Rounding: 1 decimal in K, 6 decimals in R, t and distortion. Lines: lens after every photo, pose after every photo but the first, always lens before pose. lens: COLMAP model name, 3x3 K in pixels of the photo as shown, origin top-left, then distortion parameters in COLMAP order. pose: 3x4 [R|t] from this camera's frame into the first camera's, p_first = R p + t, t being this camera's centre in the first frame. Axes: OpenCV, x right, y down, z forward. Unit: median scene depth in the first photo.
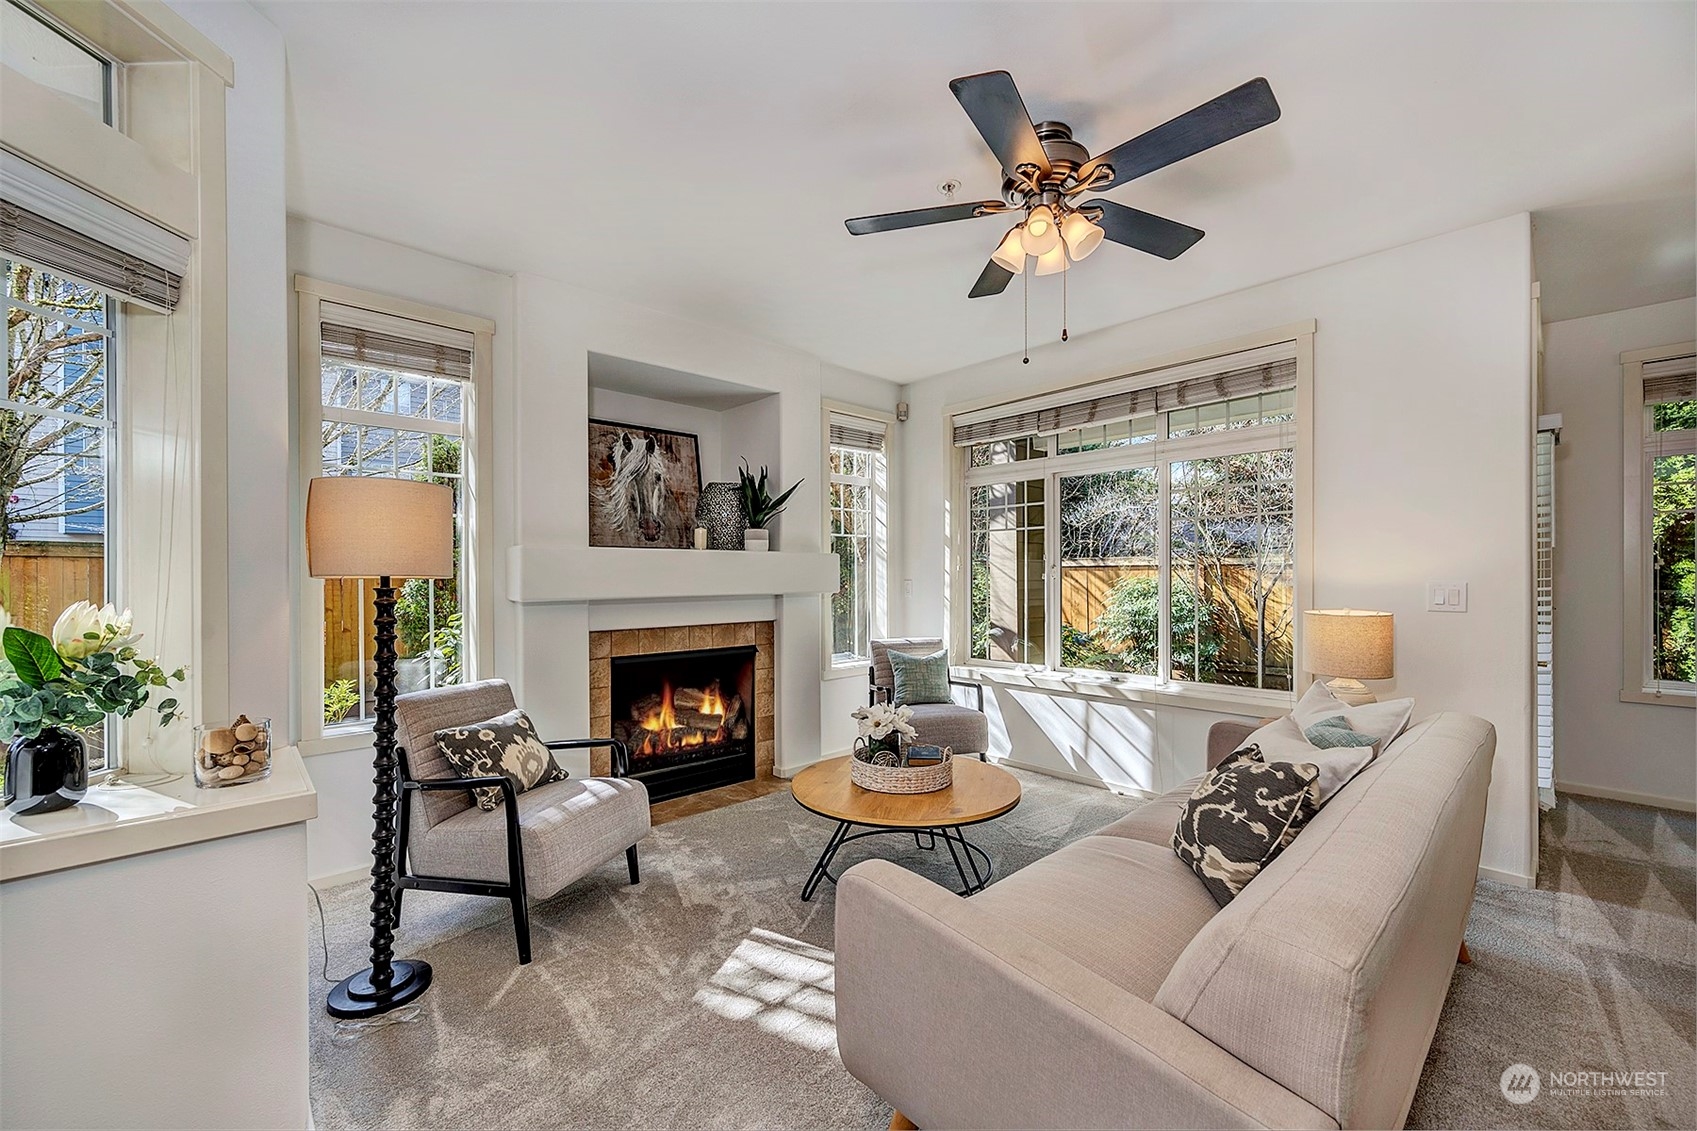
lens RADIAL K [[670.4, 0, 848.0], [0, 670.4, 579.0], [0, 0, 1]] dist [0.000113, 0.000186]
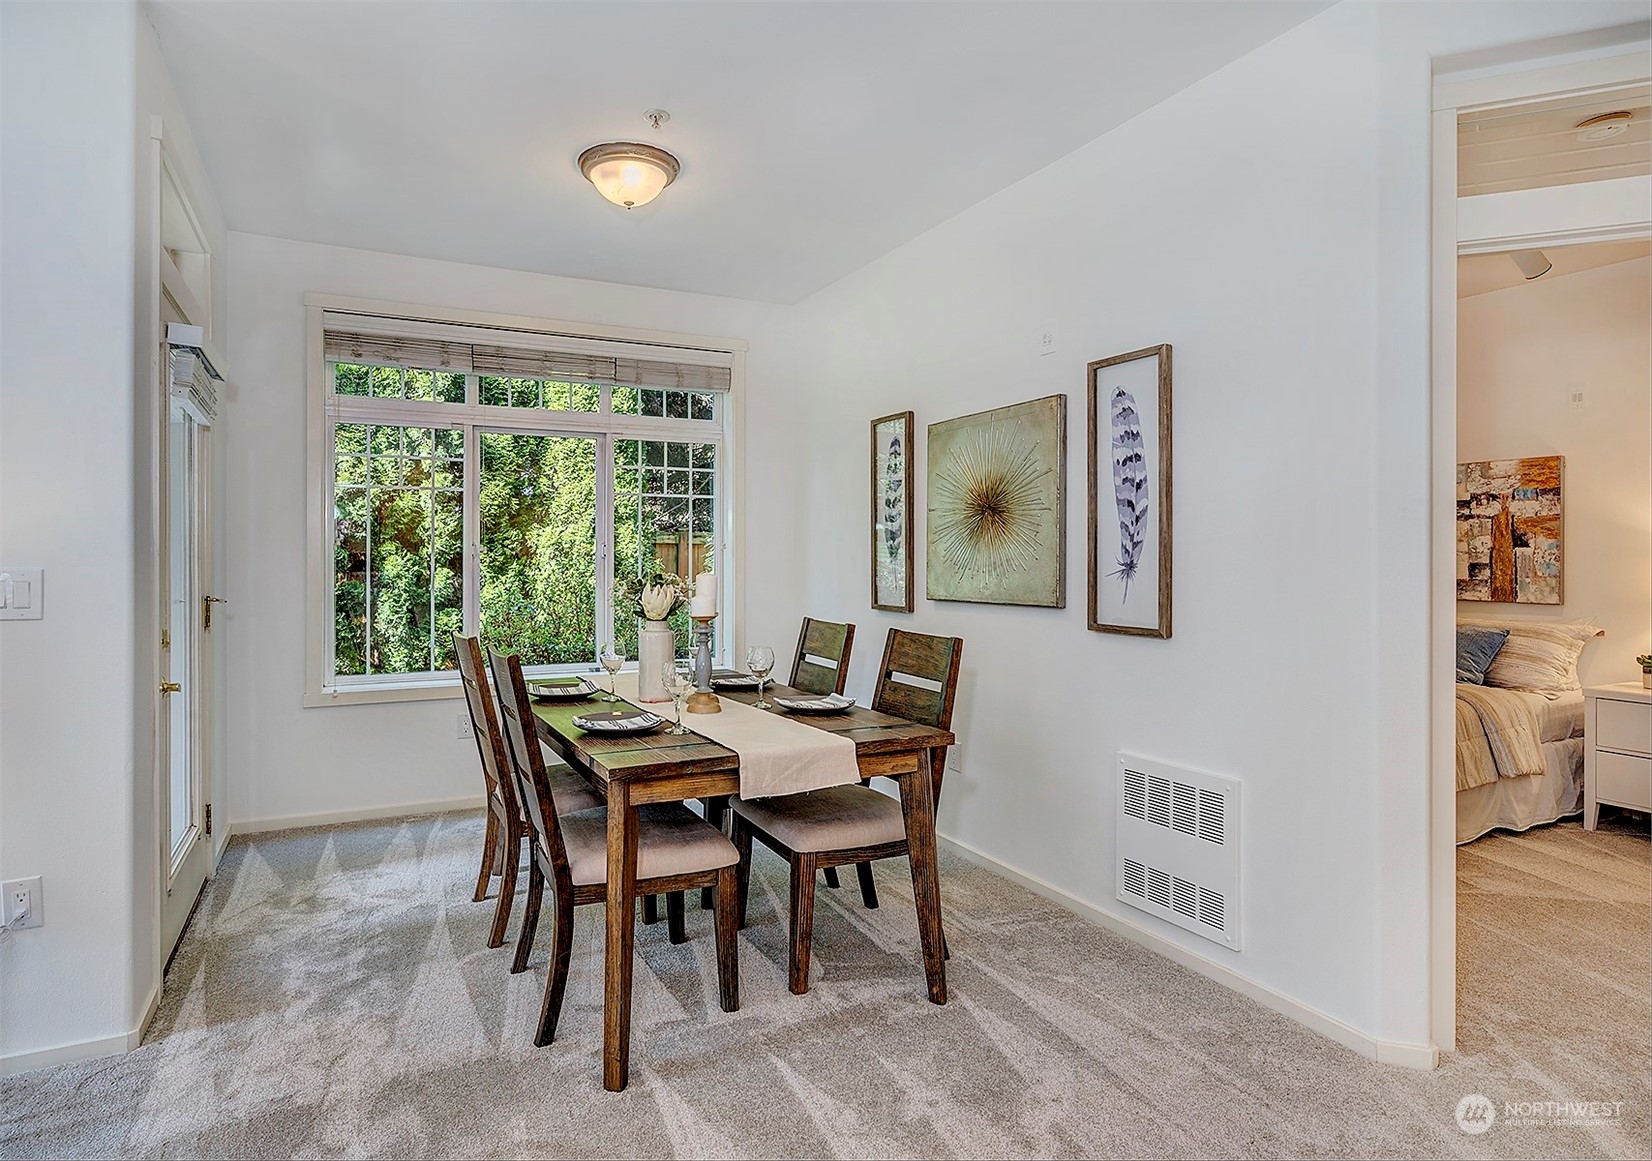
lens RADIAL K [[866.7, 0, 745.3], [0, 866.7, 557.3], [0, 0, 1]] dist [0.002268, 0.001766]
pose [[0.319478, 0.001707, 0.947592, 0.293258], [0.002789, 0.999992, -0.002742, -0.000677], [-0.947590, 0.003519, 0.319470, 0.127905]]
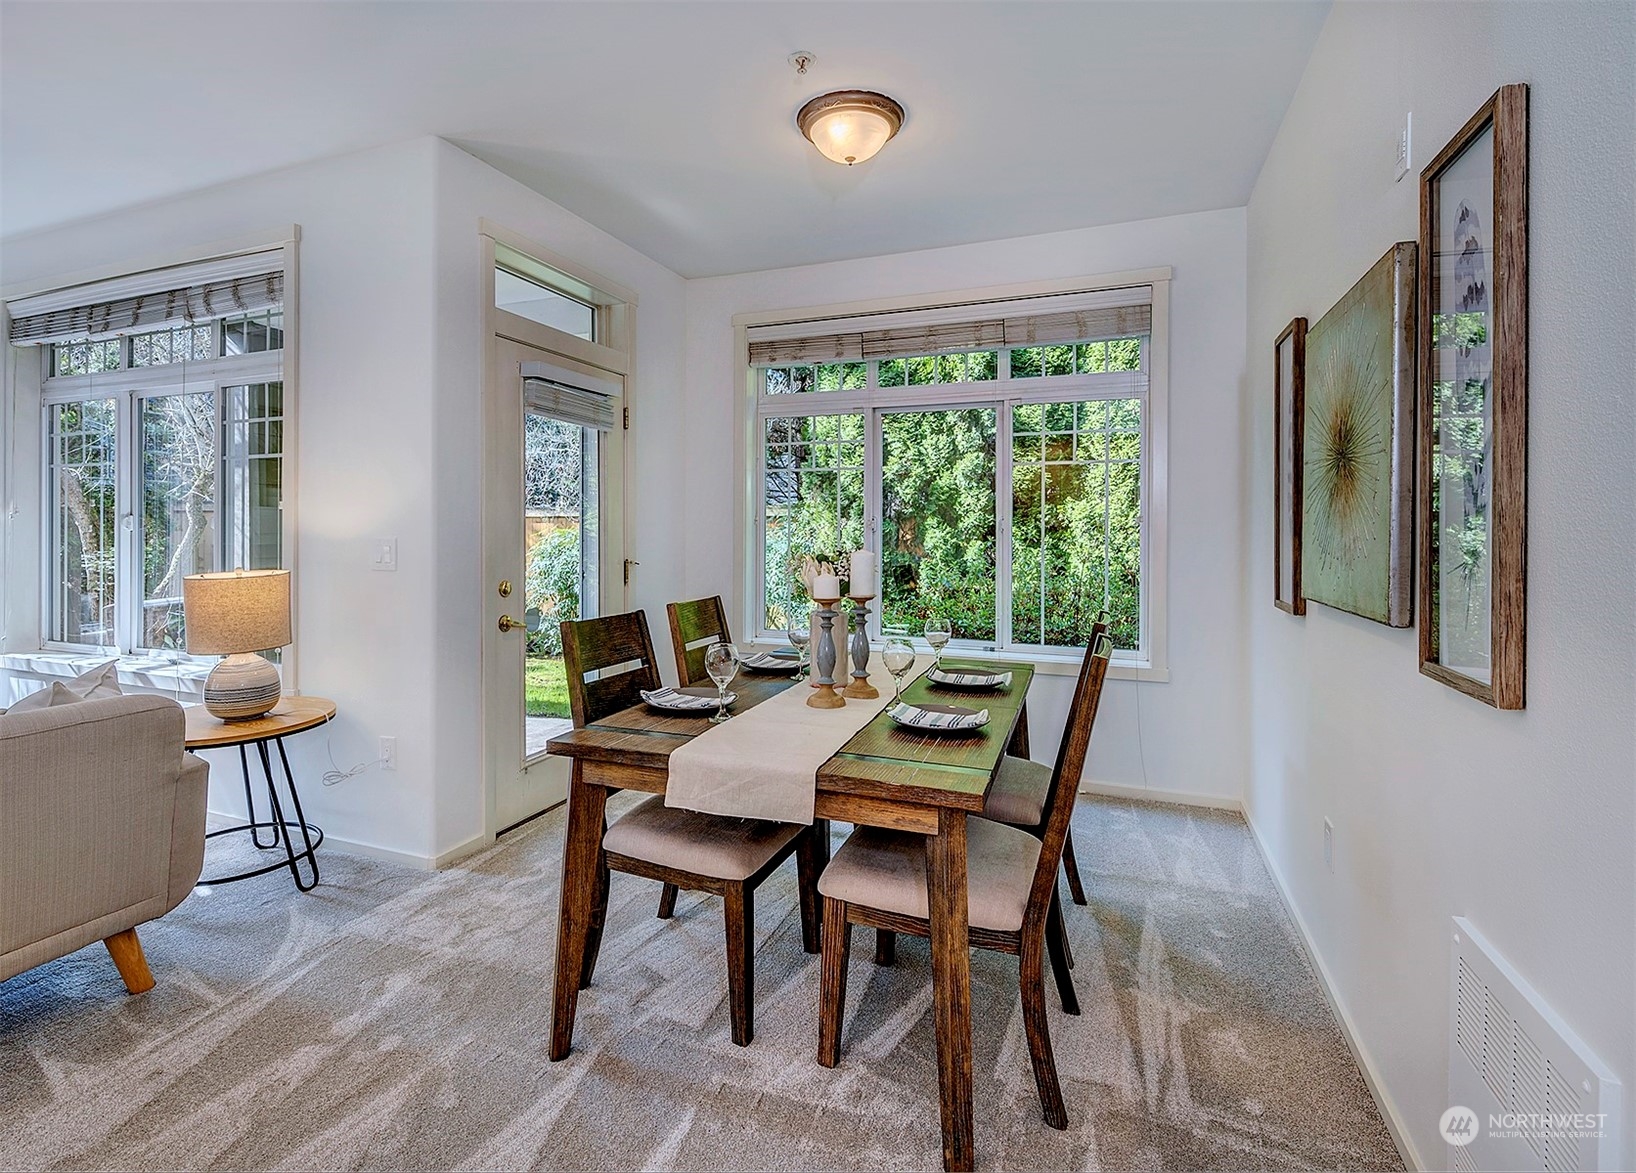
lens RADIAL K [[784.2, 0, 785.6], [0, 784.2, 532.2], [0, 0, 1]] dist [-0.001064, -0.000341]
pose [[0.904929, 0.002841, 0.425554, 0.691800], [-0.003283, 0.999995, 0.000306, -0.003112], [-0.425550, -0.001674, 0.904933, -0.125253]]
